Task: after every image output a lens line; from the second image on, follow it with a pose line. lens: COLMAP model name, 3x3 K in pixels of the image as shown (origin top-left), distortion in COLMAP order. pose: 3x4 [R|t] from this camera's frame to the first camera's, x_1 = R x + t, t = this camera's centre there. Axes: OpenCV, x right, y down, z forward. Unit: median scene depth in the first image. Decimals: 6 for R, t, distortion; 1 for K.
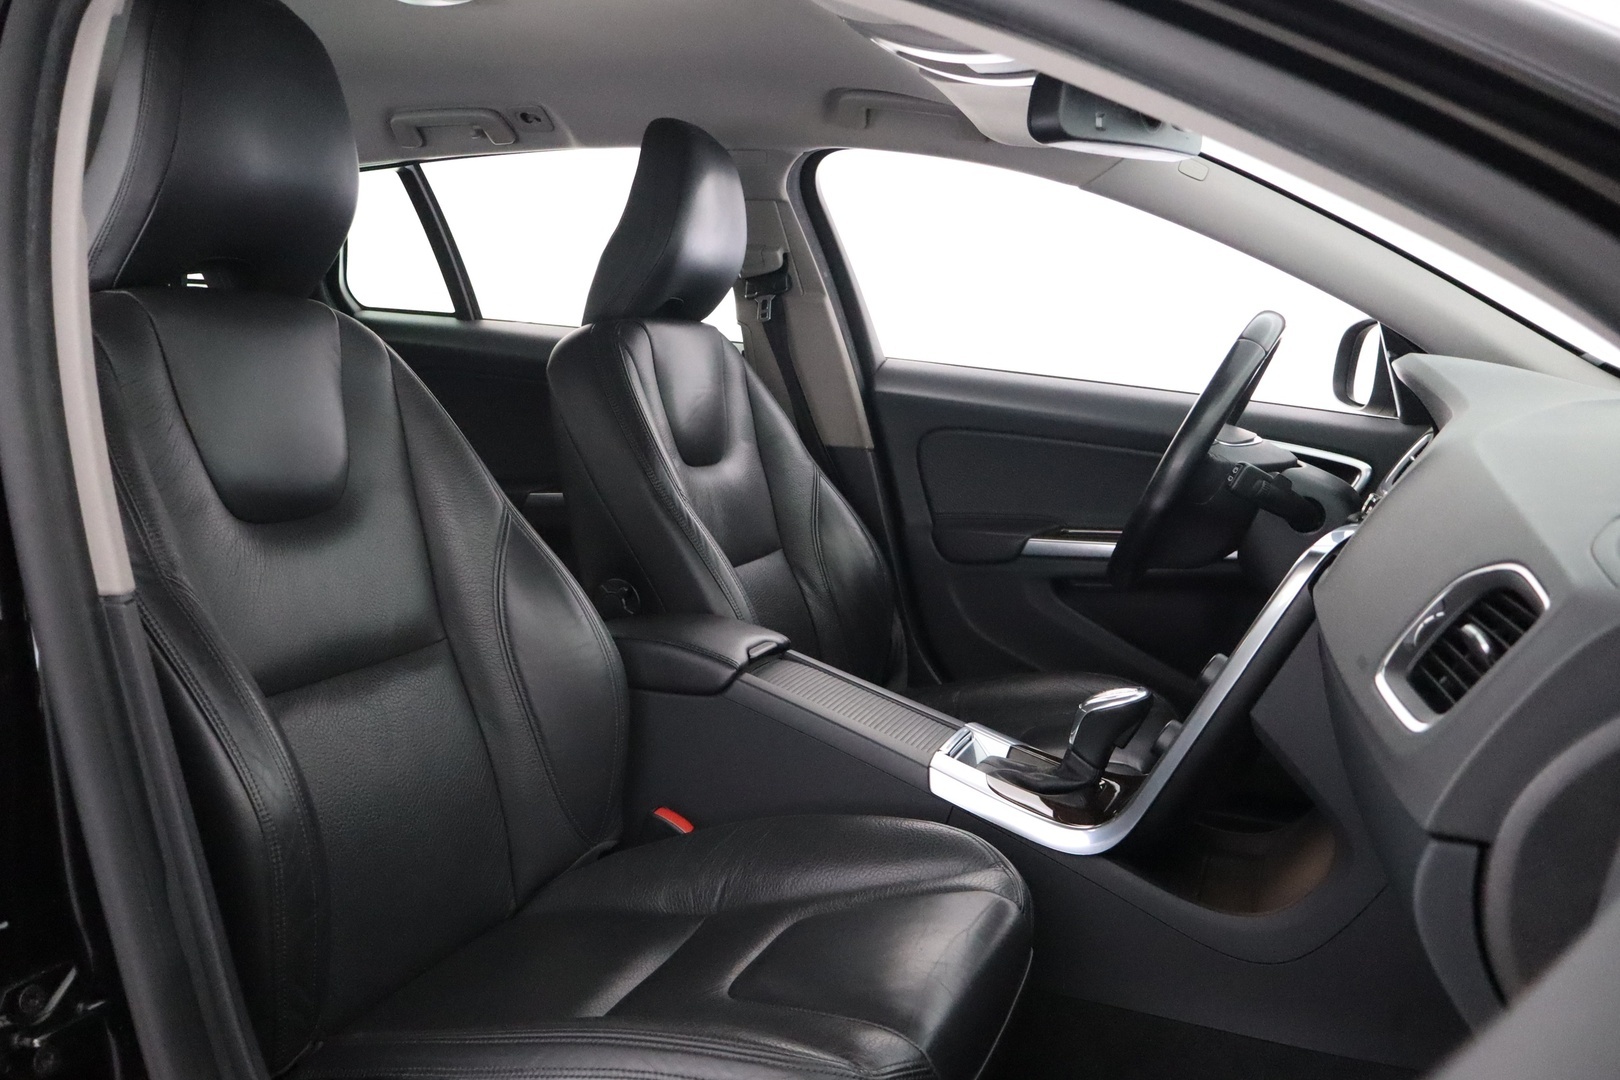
lens RADIAL K [[1382.8, 0, 808.2], [0, 1382.8, 537.2], [0, 0, 1]] dist [0.021930, -0.009491]
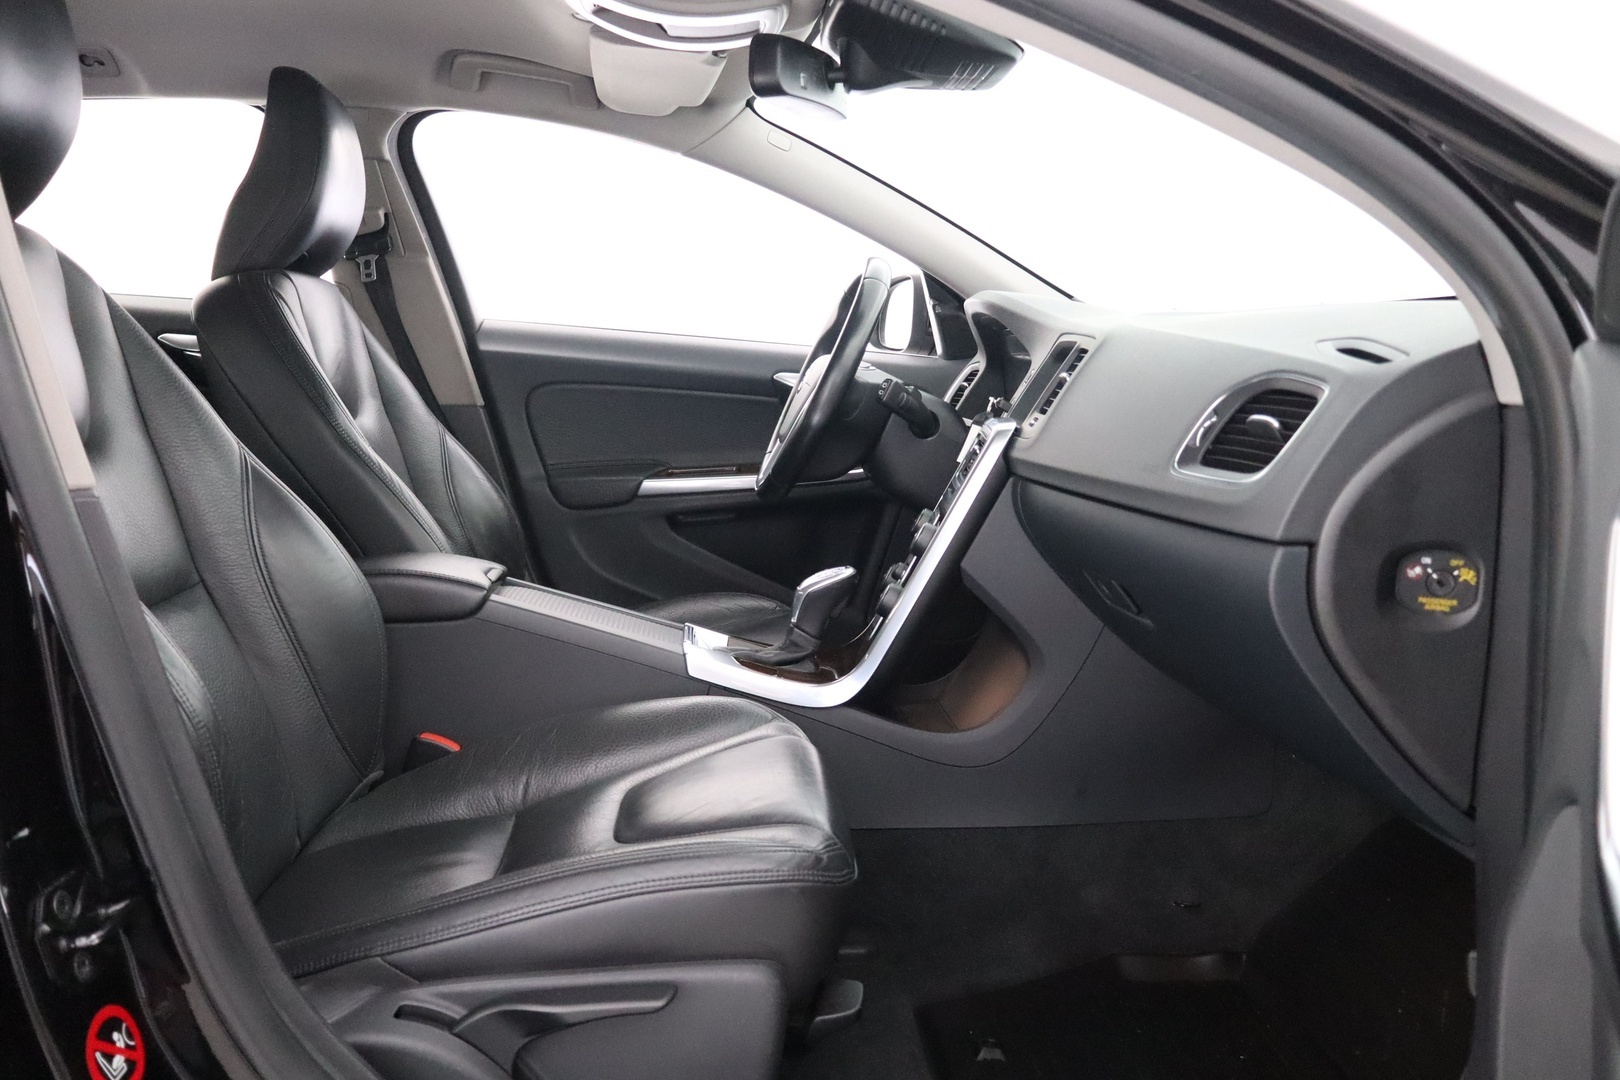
lens RADIAL K [[1382.8, 0, 813.9], [0, 1382.8, 538.2], [0, 0, 1]] dist [0.021930, -0.009491]
pose [[0.901177, -0.083806, 0.425273, -0.266348], [0.085978, 0.996197, 0.014123, 0.061156], [-0.424839, 0.023837, 0.904955, -0.055012]]
